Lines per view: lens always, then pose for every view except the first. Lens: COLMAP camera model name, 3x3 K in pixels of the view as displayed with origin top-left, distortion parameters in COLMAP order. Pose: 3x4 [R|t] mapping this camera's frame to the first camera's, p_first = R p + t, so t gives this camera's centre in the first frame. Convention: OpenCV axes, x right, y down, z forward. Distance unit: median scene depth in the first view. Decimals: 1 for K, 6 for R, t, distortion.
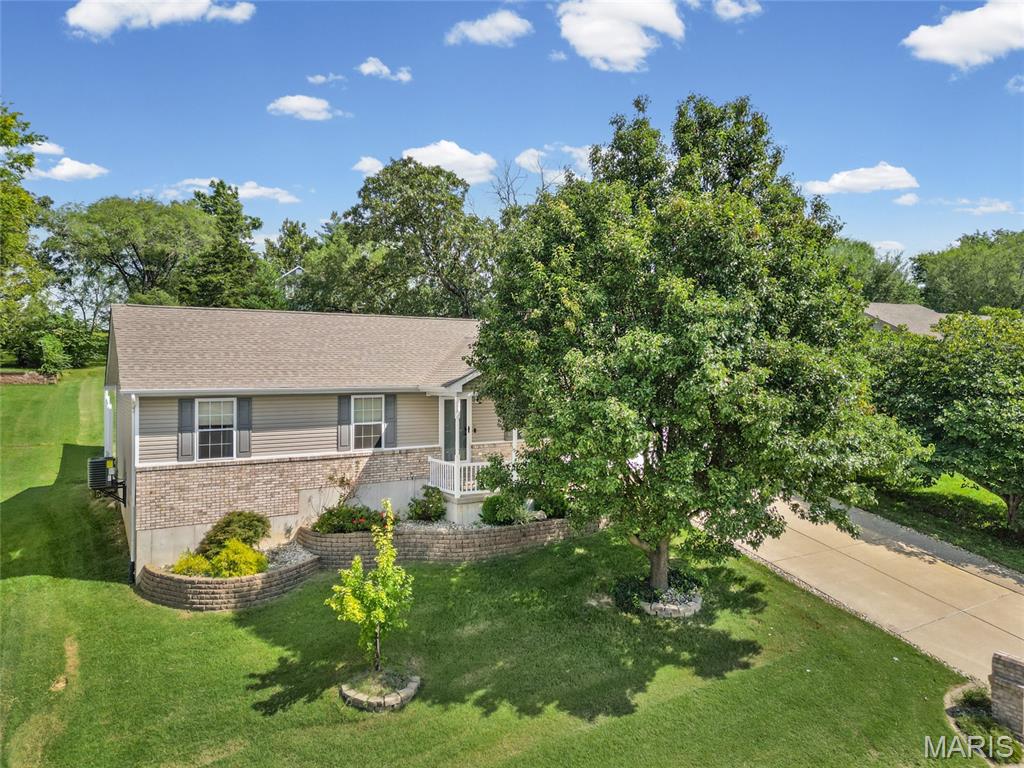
lens RADIAL K [[707.4, 0, 519.7], [0, 707.4, 368.4], [0, 0, 1]] dist [0.070013, -0.058337]
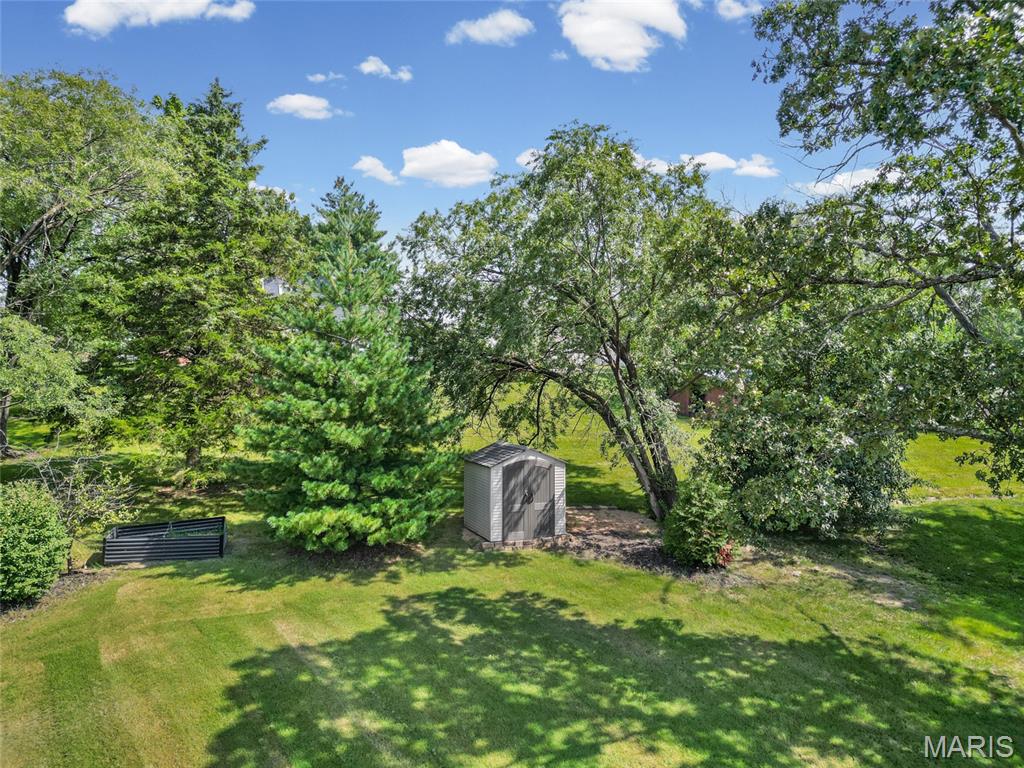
lens RADIAL K [[707.4, 0, 515.2], [0, 707.4, 383.2], [0, 0, 1]] dist [0.070013, -0.058337]
pose [[0.999973, 0.003381, -0.006585, -0.803894], [-0.003269, 0.999853, 0.016823, -0.256815], [0.006641, -0.016801, 0.999837, 2.044842]]
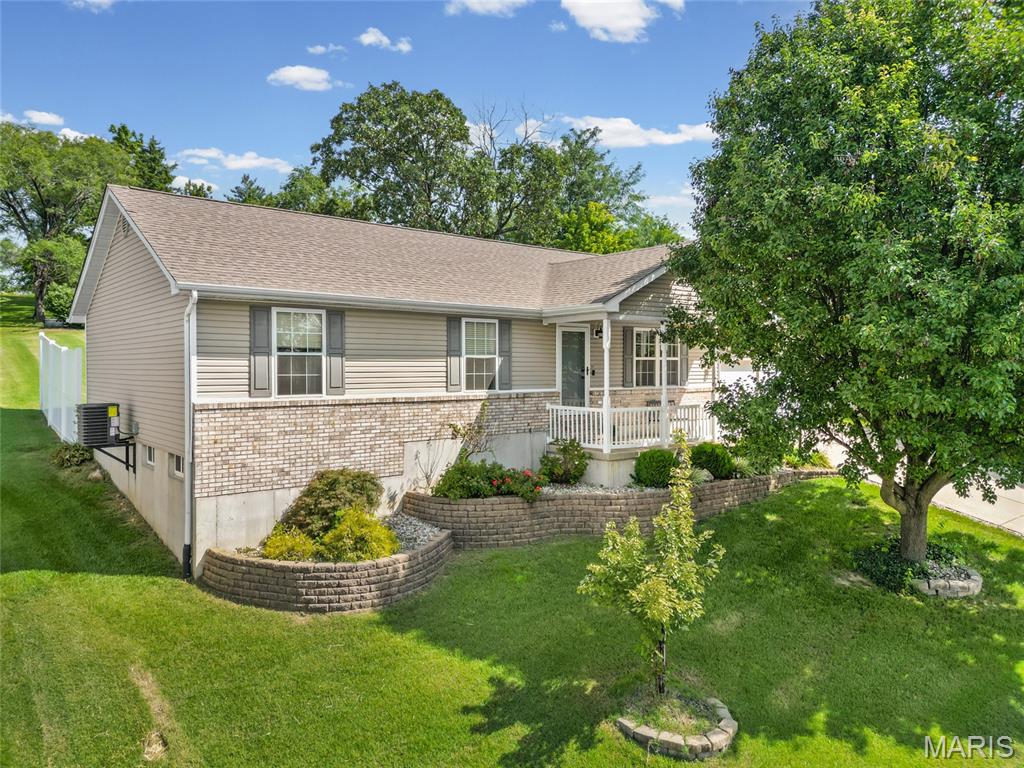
lens RADIAL K [[707.4, 0, 515.8], [0, 707.4, 376.1], [0, 0, 1]] dist [0.070013, -0.058337]
pose [[0.989810, 0.002005, 0.142381, -0.331826], [-0.005084, 0.999761, 0.021260, 0.096234], [-0.142305, -0.021767, 0.989584, 0.300665]]
